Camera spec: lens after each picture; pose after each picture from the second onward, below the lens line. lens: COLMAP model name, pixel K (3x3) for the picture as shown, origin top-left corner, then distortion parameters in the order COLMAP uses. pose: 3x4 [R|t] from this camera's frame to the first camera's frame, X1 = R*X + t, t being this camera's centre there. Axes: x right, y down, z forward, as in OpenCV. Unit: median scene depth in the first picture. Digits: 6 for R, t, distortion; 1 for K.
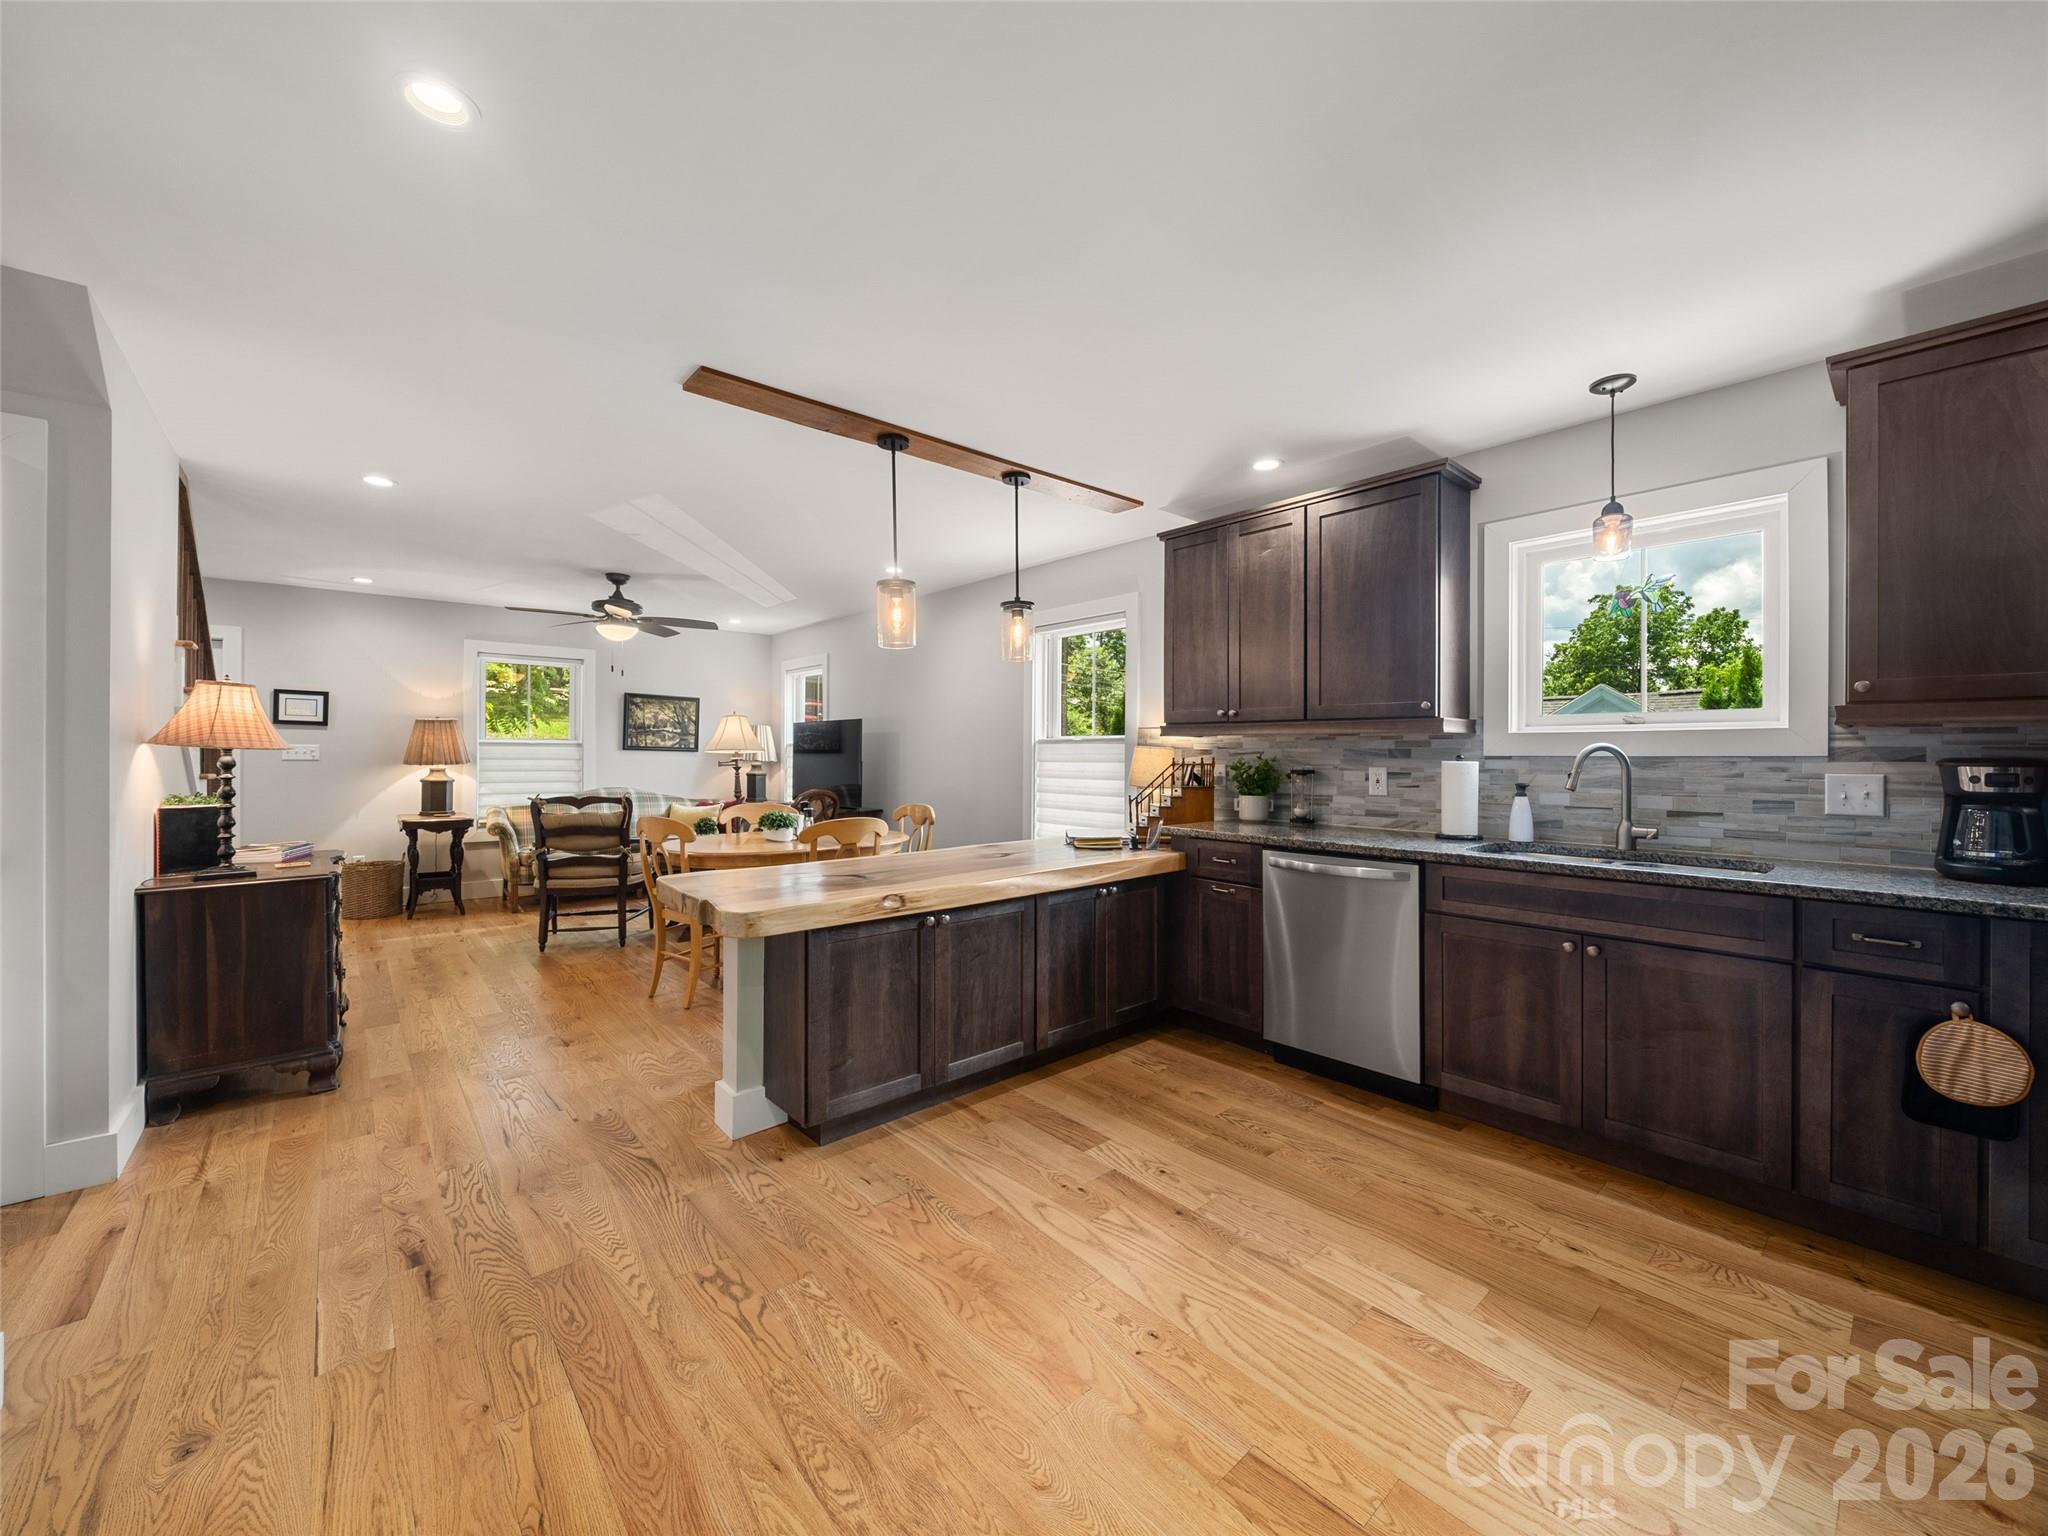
lens RADIAL K [[796.2, 0, 1022.2], [0, 796.2, 755.3], [0, 0, 1]] dist [-0.003932, -0.000212]
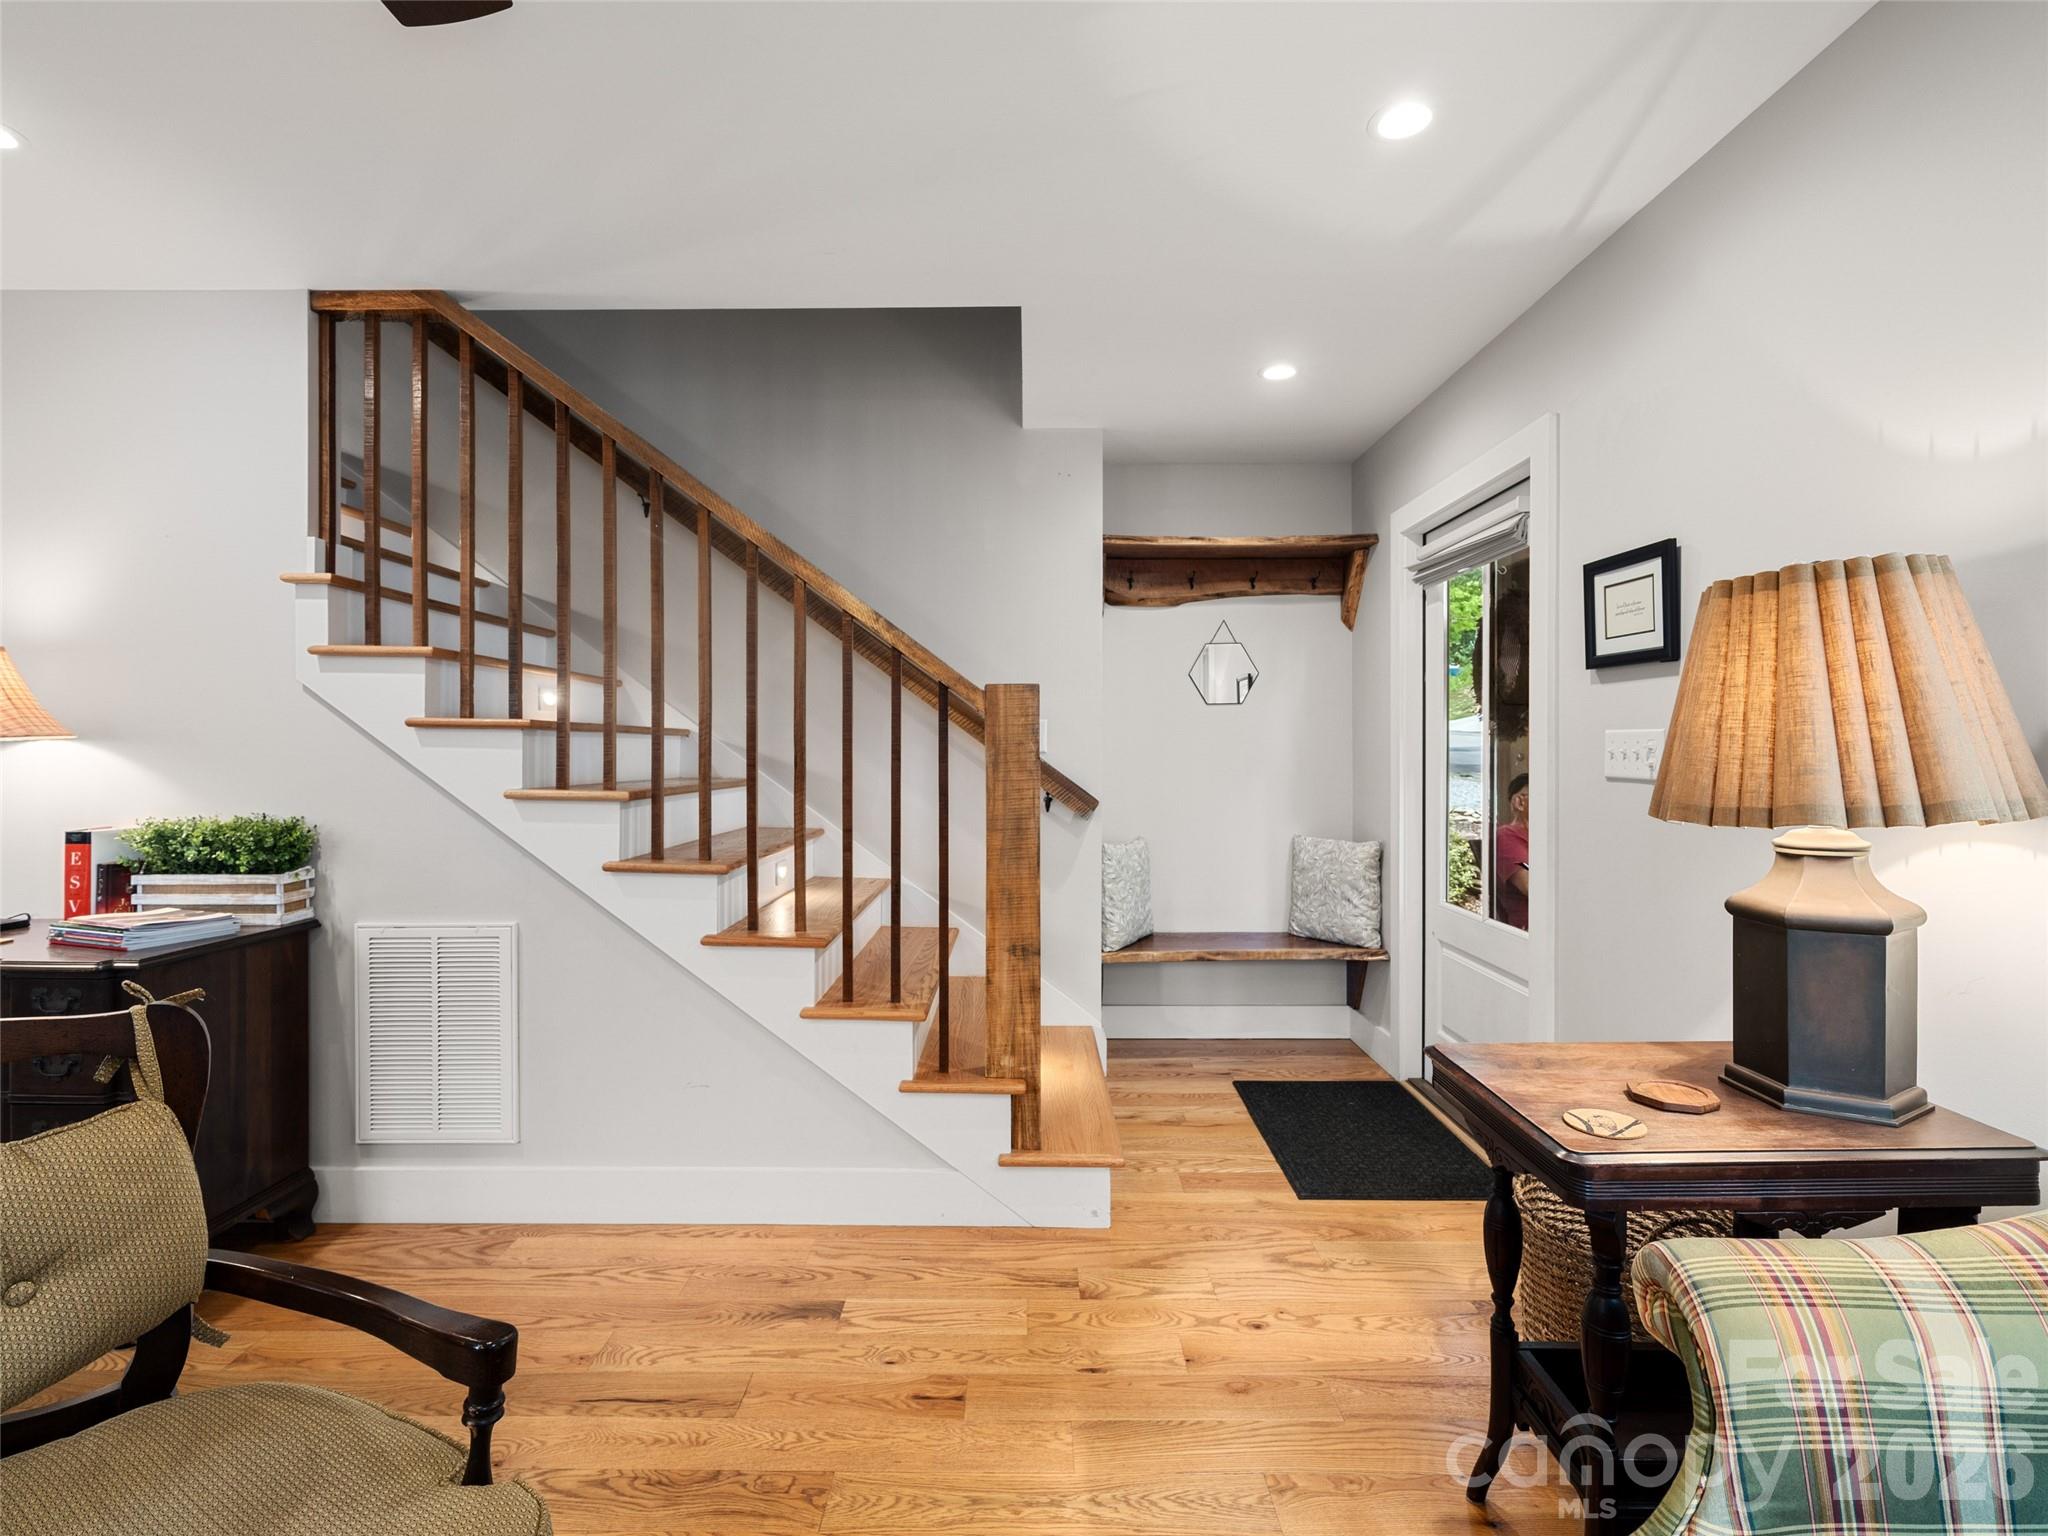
lens RADIAL K [[957.7, 0, 1027.2], [0, 957.7, 754.5], [0, 0, 1]] dist [0.002976, -0.000743]
pose [[-0.658932, -0.000788, -0.752202, -0.909011], [-0.007638, 0.999955, 0.005643, -0.008429], [0.752164, 0.009463, -0.658908, 2.039496]]
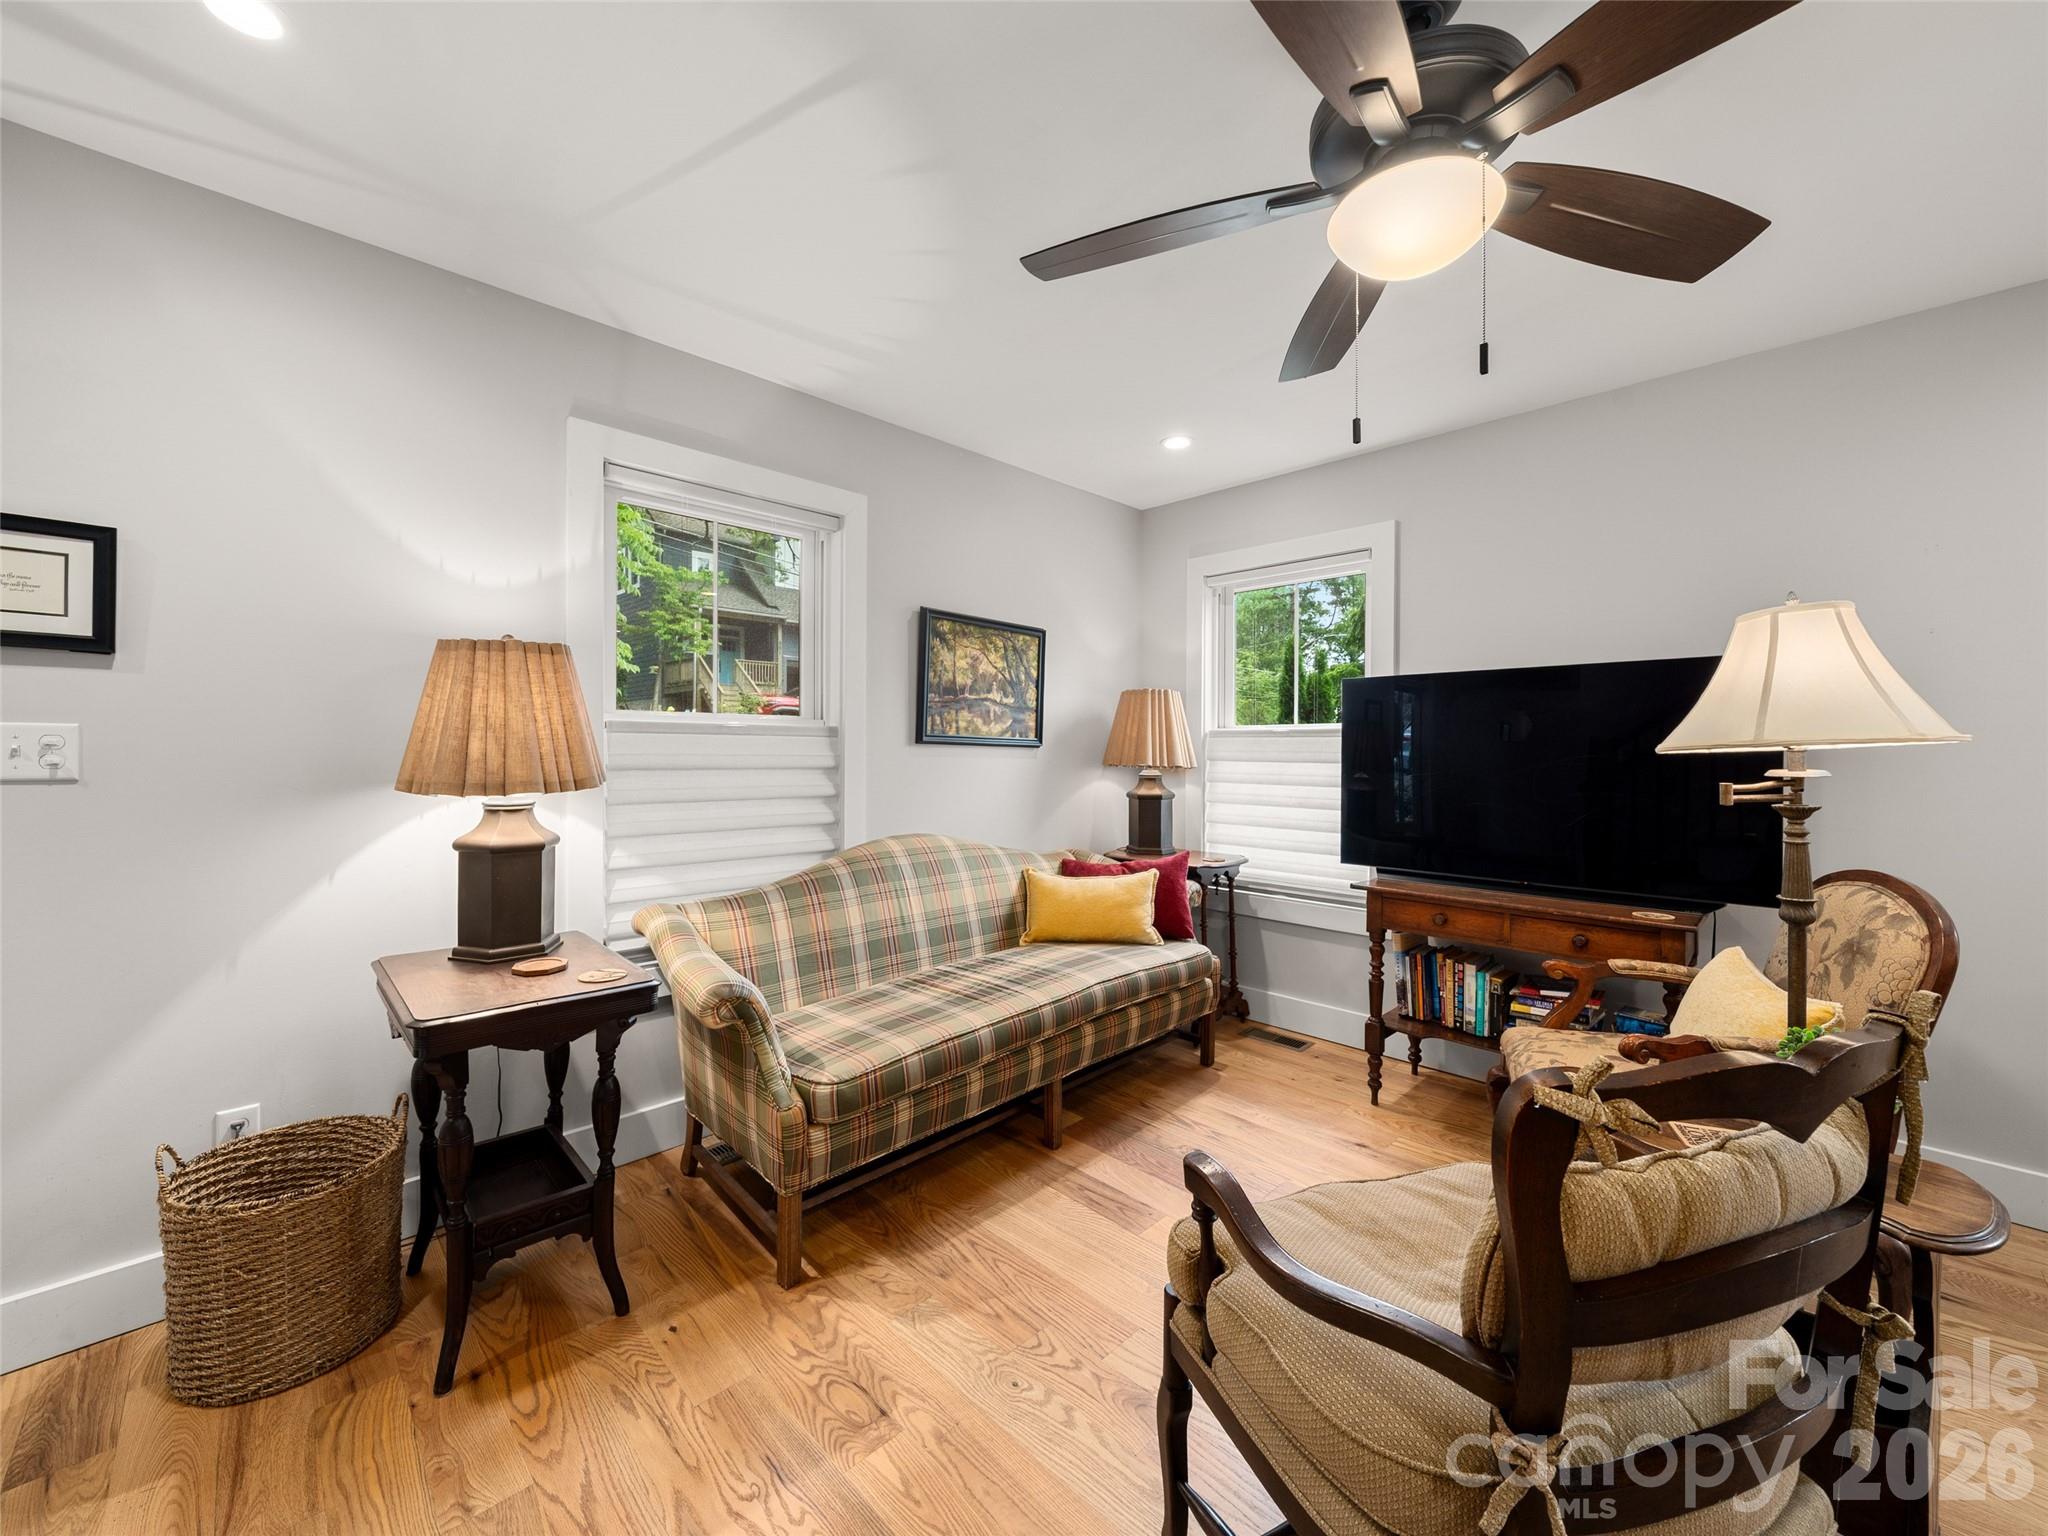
lens RADIAL K [[799.4, 0, 1021.9], [0, 799.4, 754.3], [0, 0, 1]] dist [-0.004083, -0.000329]
pose [[0.997905, -0.001697, 0.064675, -1.125735], [0.001418, 0.999989, 0.004369, -0.006899], [-0.064682, -0.004268, 0.997897, 1.370189]]
